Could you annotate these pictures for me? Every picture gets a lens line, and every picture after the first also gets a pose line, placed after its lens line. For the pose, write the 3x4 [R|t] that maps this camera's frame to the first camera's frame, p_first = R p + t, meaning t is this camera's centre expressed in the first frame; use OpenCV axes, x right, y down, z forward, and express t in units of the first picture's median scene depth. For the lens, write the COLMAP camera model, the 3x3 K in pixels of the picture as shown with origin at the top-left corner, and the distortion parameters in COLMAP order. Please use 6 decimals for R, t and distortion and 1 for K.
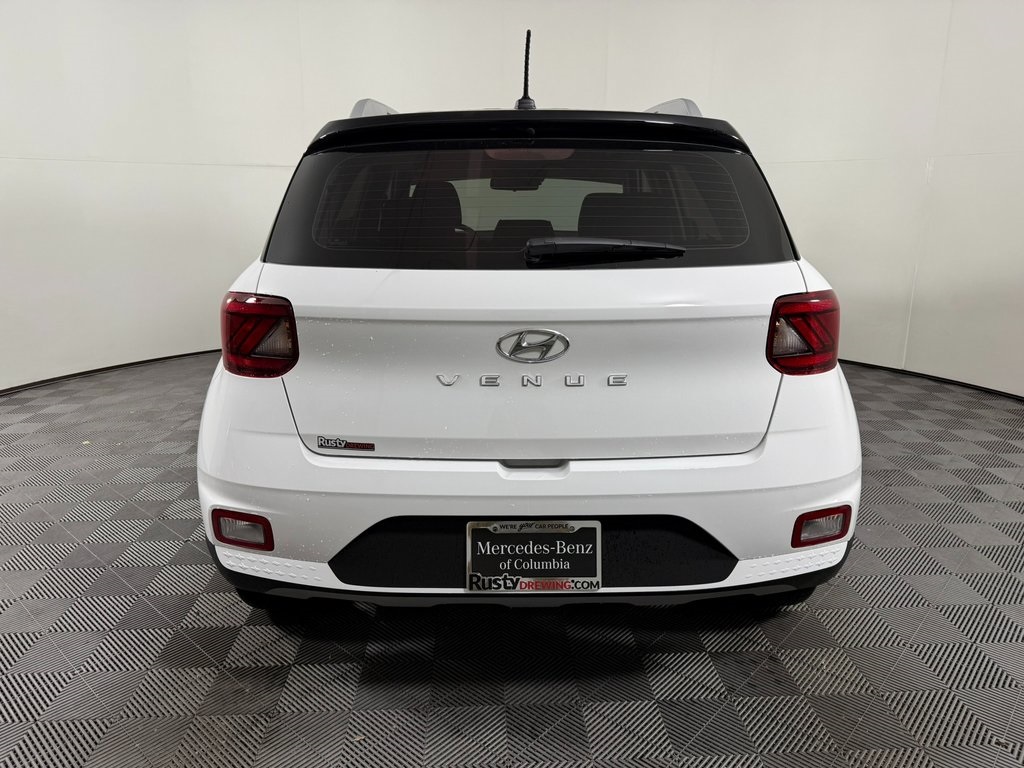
lens RADIAL K [[728.6, 0, 501.8], [0, 728.6, 362.4], [0, 0, 1]] dist [0.061673, -0.002901]
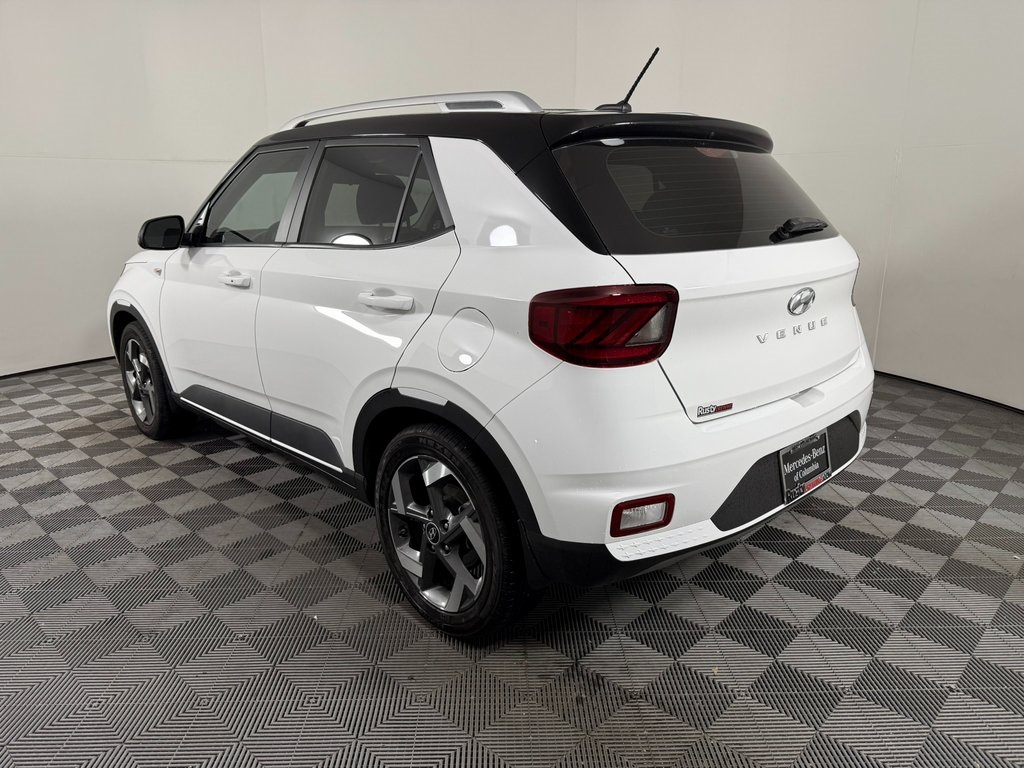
lens RADIAL K [[755.0, 0, 525.4], [0, 755.0, 382.3], [0, 0, 1]] dist [0.004161, -0.000162]
pose [[0.710635, -0.172609, 0.682059, -1.040750], [0.168352, 0.982993, 0.073361, -0.052892], [-0.683122, 0.062693, 0.727608, 0.310974]]
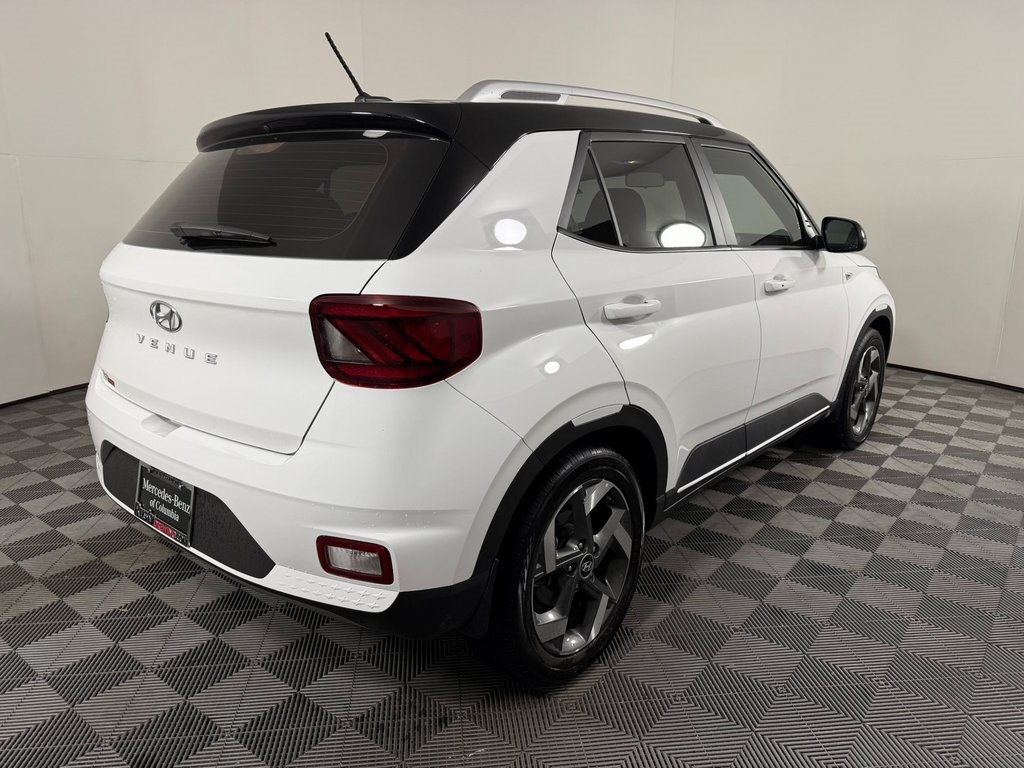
lens RADIAL K [[732.6, 0, 510.2], [0, 732.6, 399.0], [0, 0, 1]] dist [0.004384, -0.000278]
pose [[0.752998, 0.170739, -0.635486, 0.999469], [-0.162151, 0.984116, 0.072272, -0.054118], [0.637731, 0.048624, 0.768723, 0.403328]]
